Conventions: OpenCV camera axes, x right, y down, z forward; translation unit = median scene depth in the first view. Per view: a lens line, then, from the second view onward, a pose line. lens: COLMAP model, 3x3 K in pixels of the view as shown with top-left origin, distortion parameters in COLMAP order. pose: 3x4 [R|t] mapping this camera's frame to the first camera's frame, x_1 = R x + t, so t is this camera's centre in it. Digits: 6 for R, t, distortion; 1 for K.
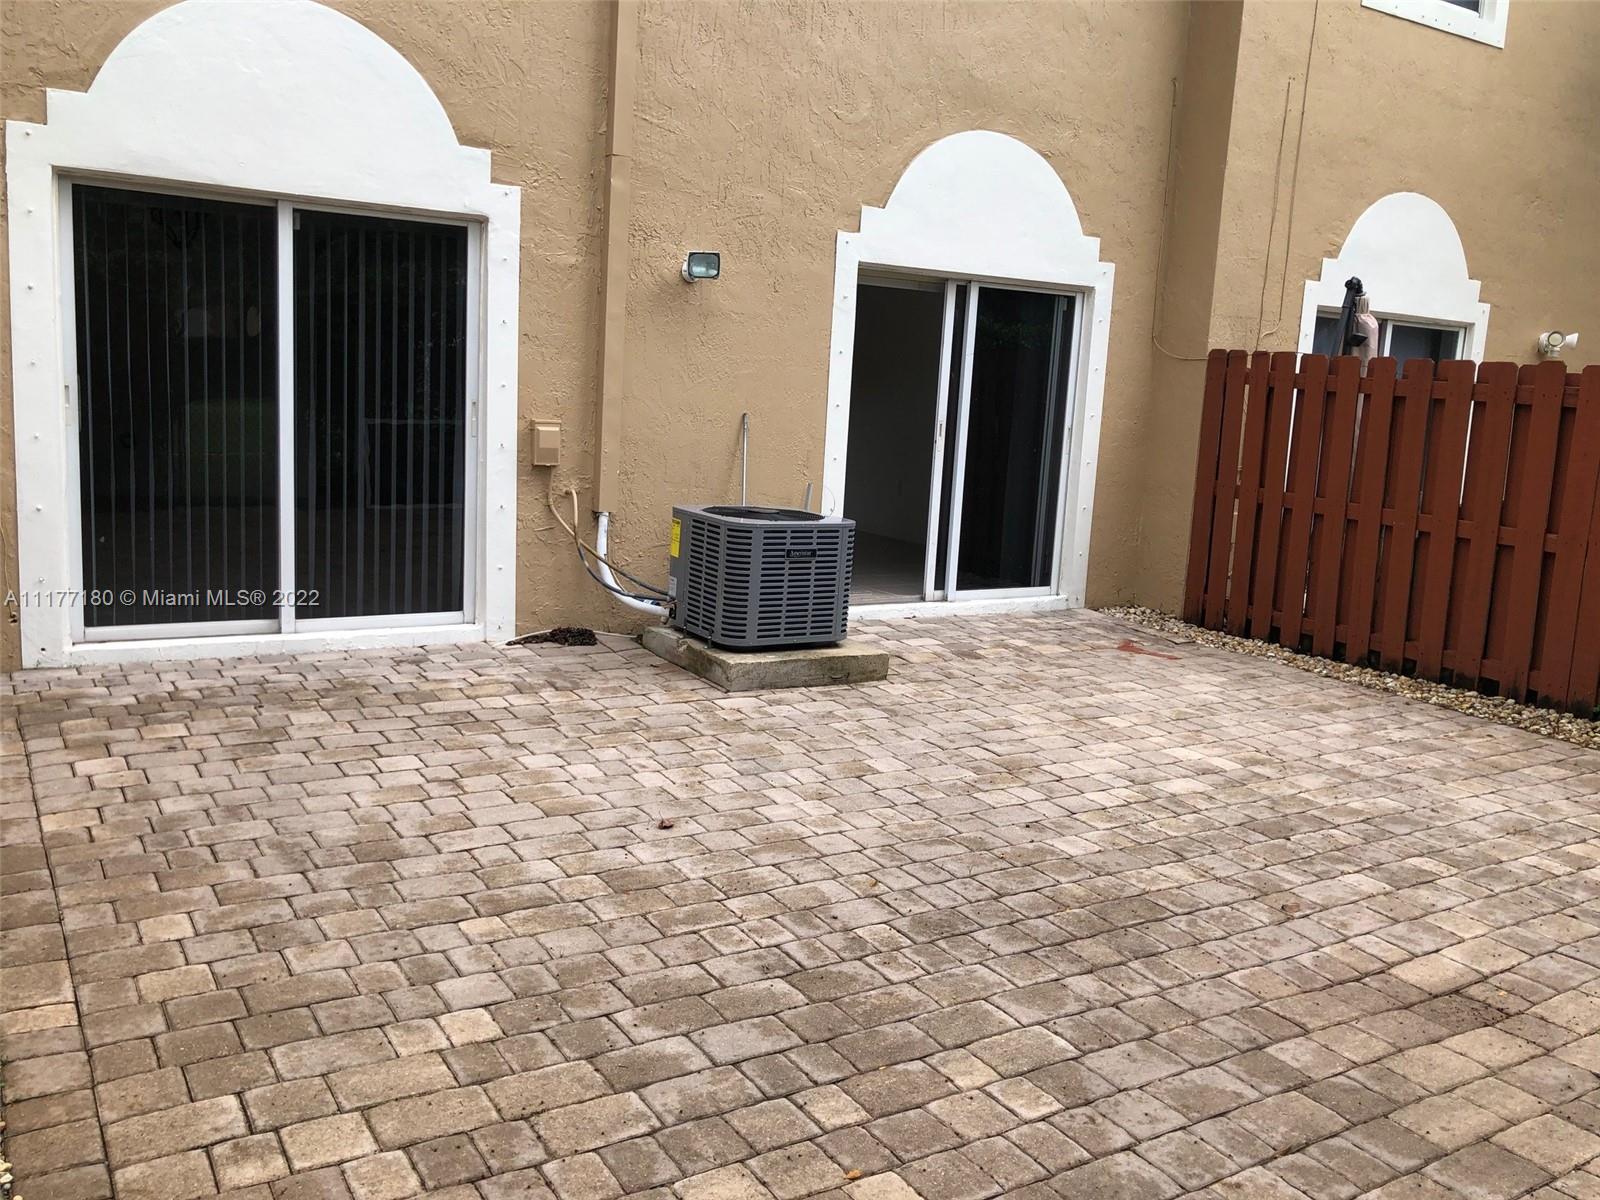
lens RADIAL K [[1338.7, 0, 799.0], [0, 1338.7, 595.7], [0, 0, 1]] dist [-0.001870, -0.000248]
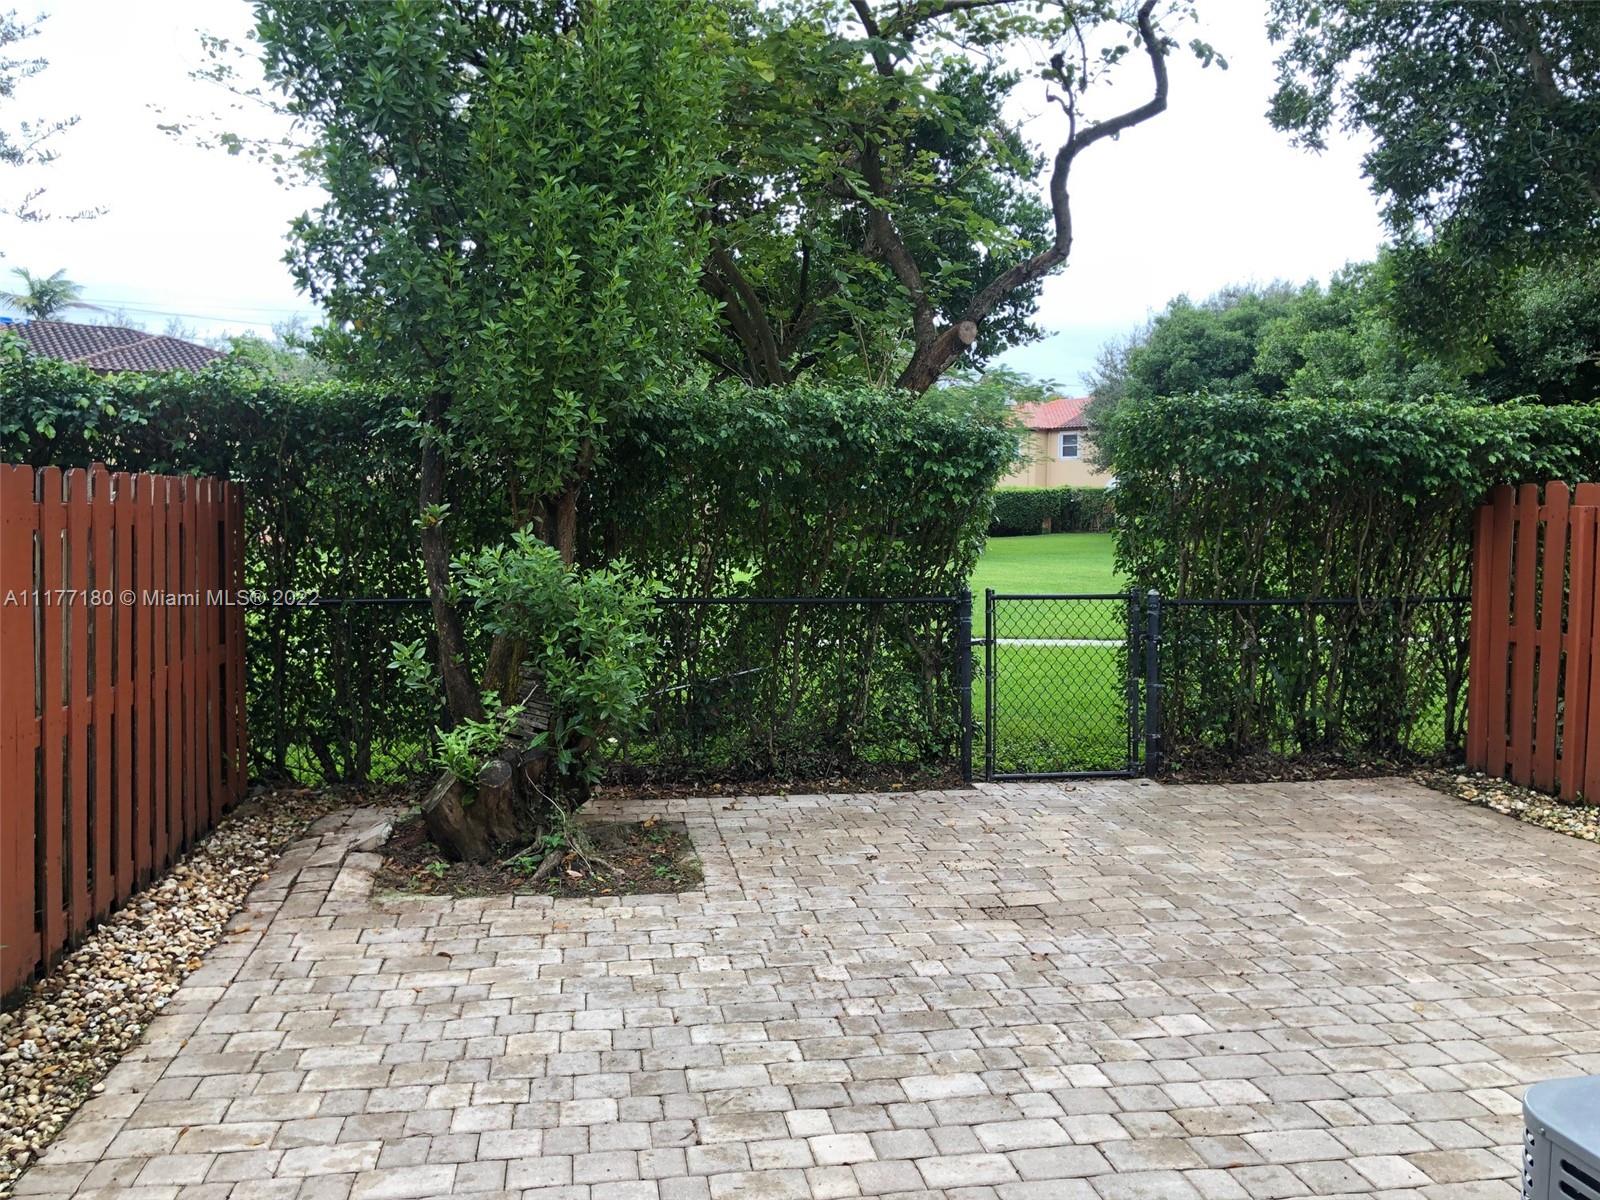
lens RADIAL K [[1338.7, 0, 799.8], [0, 1338.7, 595.2], [0, 0, 1]] dist [-0.001870, -0.000248]
pose [[-0.923532, -0.078764, 0.375346, 0.128076], [0.011567, 0.972519, 0.232538, -0.339079], [-0.383346, 0.219098, -0.897241, 1.933109]]
